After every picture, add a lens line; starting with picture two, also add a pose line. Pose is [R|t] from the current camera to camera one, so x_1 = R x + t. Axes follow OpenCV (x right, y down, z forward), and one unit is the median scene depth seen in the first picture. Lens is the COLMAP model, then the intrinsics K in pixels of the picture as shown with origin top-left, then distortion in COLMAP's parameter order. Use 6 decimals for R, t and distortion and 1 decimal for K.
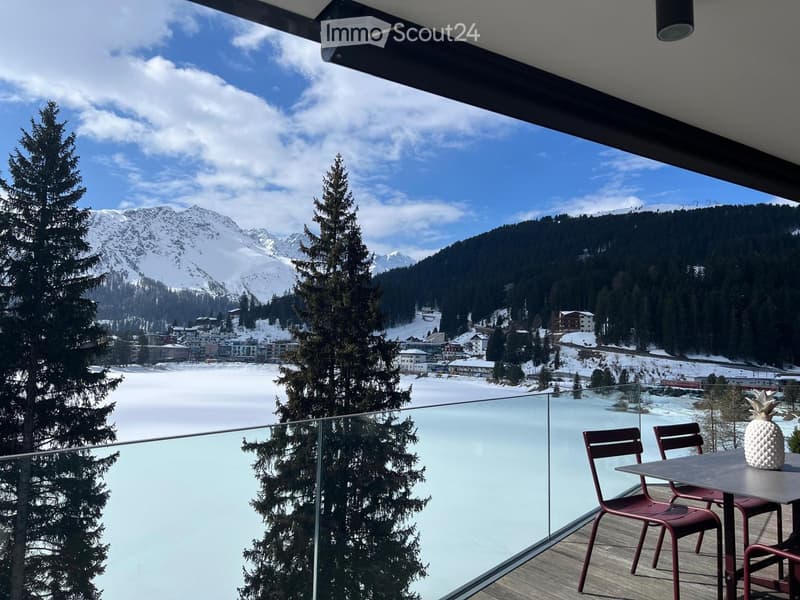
lens RADIAL K [[595.9, 0, 406.9], [0, 595.9, 290.3], [0, 0, 1]] dist [0.042984, -0.043306]
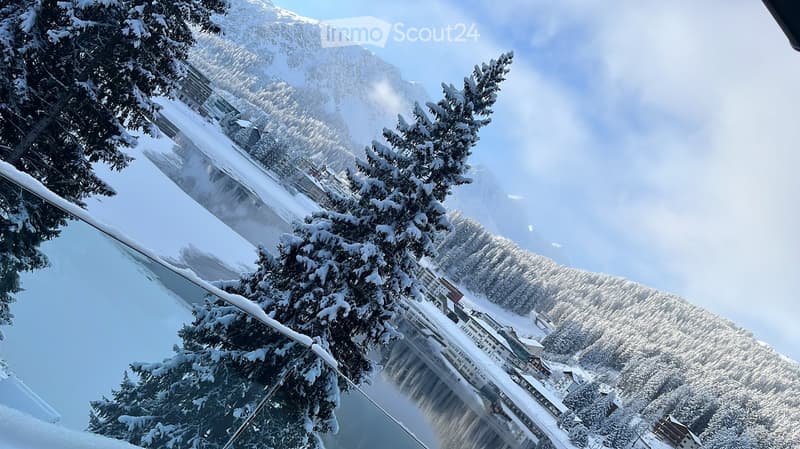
lens RADIAL K [[626.9, 0, 393.1], [0, 626.9, 229.8], [0, 0, 1]] dist [0.067369, -0.000430]
pose [[0.758198, 0.607308, -0.237303, 0.110392], [-0.609329, 0.789492, 0.073629, -0.005957], [0.232064, 0.088770, 0.968641, 0.147150]]
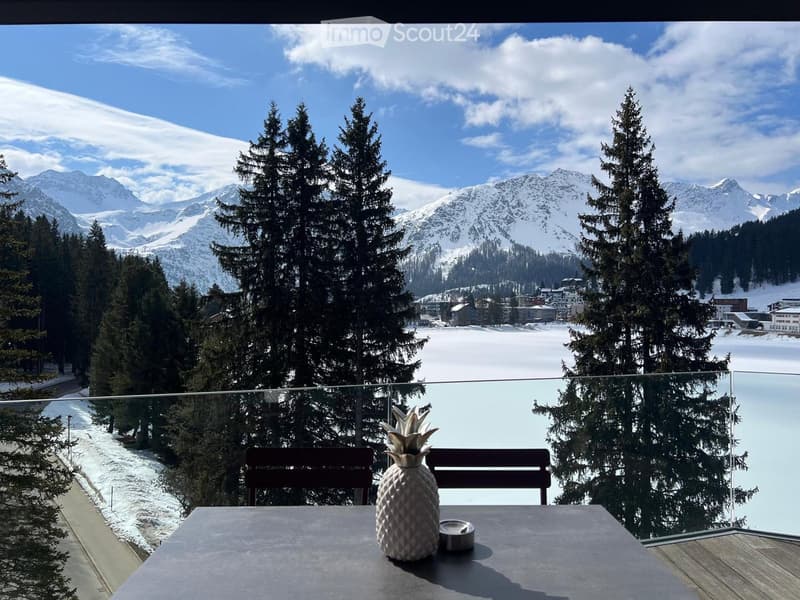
lens RADIAL K [[595.9, 0, 406.3], [0, 595.9, 299.0], [0, 0, 1]] dist [0.042984, -0.043306]
pose [[0.823443, -0.020844, -0.567017, 0.110409], [0.066385, 0.996001, 0.059793, 0.004939], [0.563503, -0.086877, 0.821533, 0.074605]]
